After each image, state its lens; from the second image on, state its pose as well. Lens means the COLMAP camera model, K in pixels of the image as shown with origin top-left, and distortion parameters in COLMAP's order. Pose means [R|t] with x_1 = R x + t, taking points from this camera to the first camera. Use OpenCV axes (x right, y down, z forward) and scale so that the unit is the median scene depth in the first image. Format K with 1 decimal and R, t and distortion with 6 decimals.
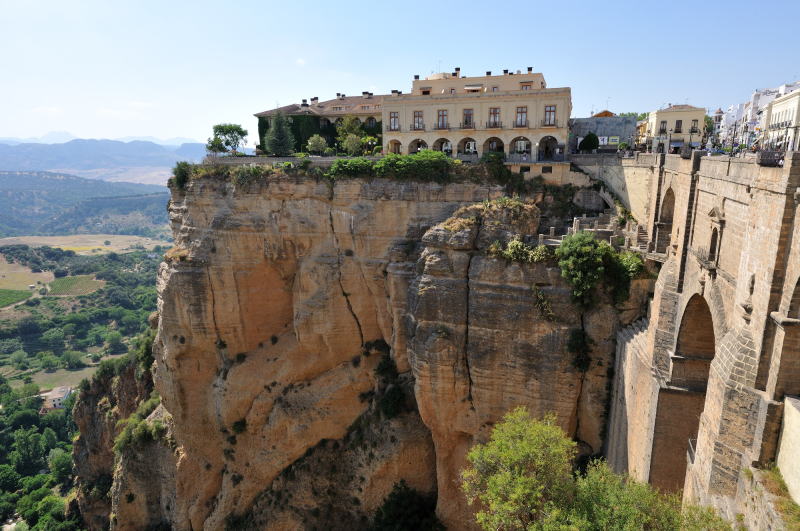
lens RADIAL K [[479.3, 0, 404.3], [0, 479.3, 265.4], [0, 0, 1]] dist [0.032218, -0.028792]
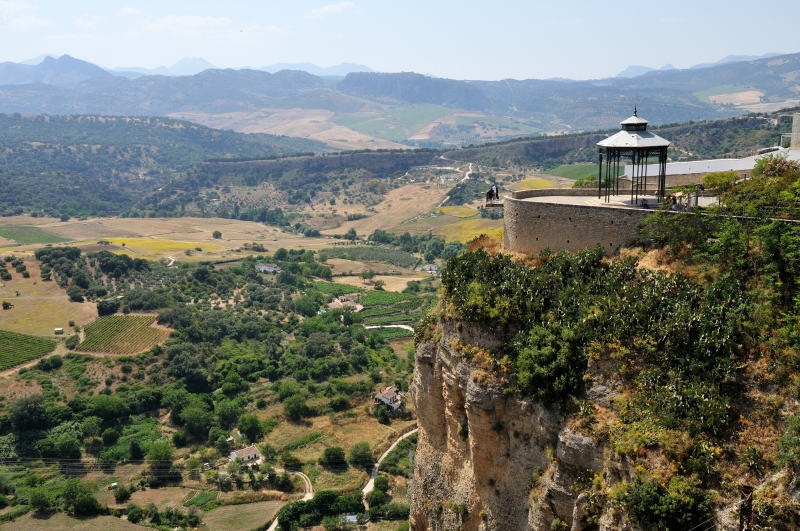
lens RADIAL K [[798.3, 0, 401.5], [0, 798.3, 267.6], [0, 0, 1]] dist [0.073089, 0.000000]
pose [[0.936826, 0.065747, -0.343560, -0.255222], [-0.067275, 0.997706, 0.007484, -0.285882], [0.343264, 0.016102, 0.939101, 0.998480]]
